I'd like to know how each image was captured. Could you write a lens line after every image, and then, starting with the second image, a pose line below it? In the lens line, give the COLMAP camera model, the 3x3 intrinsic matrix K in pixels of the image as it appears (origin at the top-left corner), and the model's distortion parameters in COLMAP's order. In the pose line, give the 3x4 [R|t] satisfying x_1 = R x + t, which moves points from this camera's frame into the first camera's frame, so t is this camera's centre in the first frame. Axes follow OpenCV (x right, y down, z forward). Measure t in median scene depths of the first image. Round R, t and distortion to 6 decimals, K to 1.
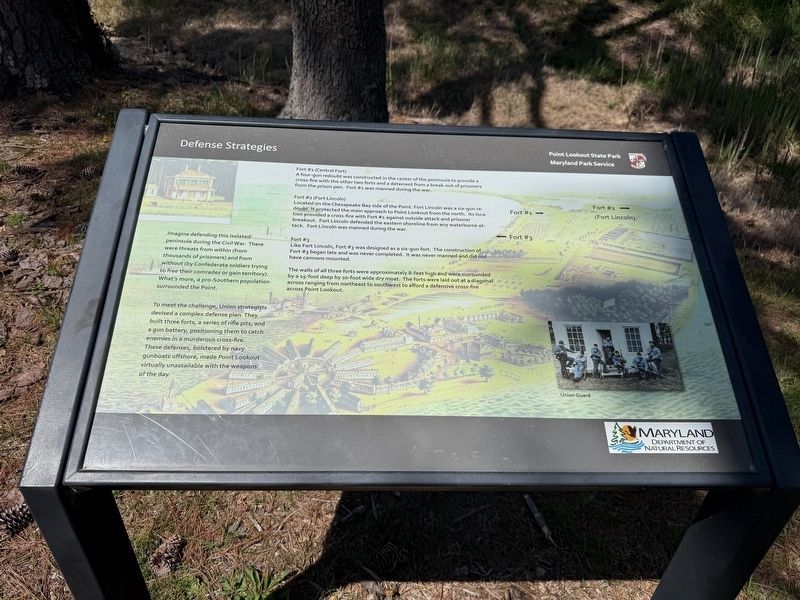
lens RADIAL K [[569.0, 0, 394.9], [0, 569.0, 299.8], [0, 0, 1]] dist [-0.010318, -0.002386]
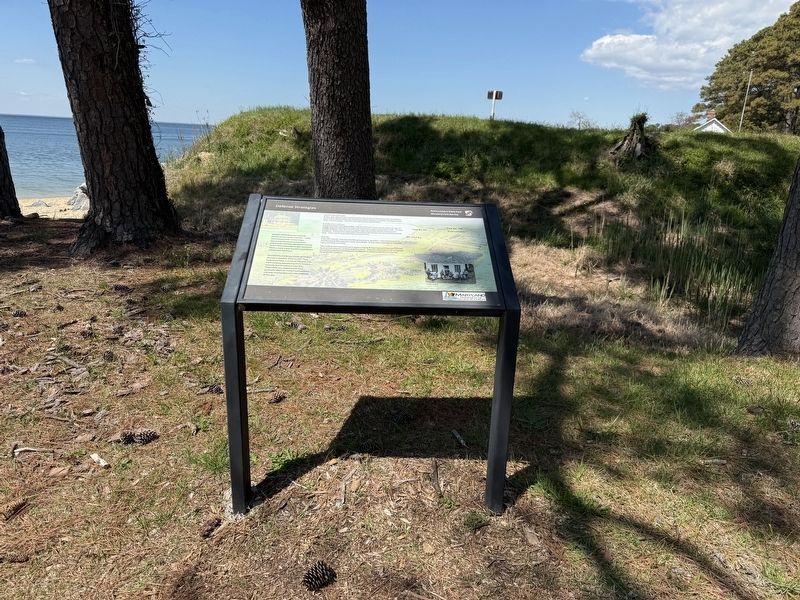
lens RADIAL K [[564.7, 0, 400.0], [0, 564.7, 300.0], [0, 0, 1]] dist [0.065742, -0.100869]
pose [[0.999907, -0.013511, 0.001726, 0.042408], [0.013386, 0.951374, -0.307747, 0.258091], [0.002516, 0.307742, 0.951467, -0.355403]]
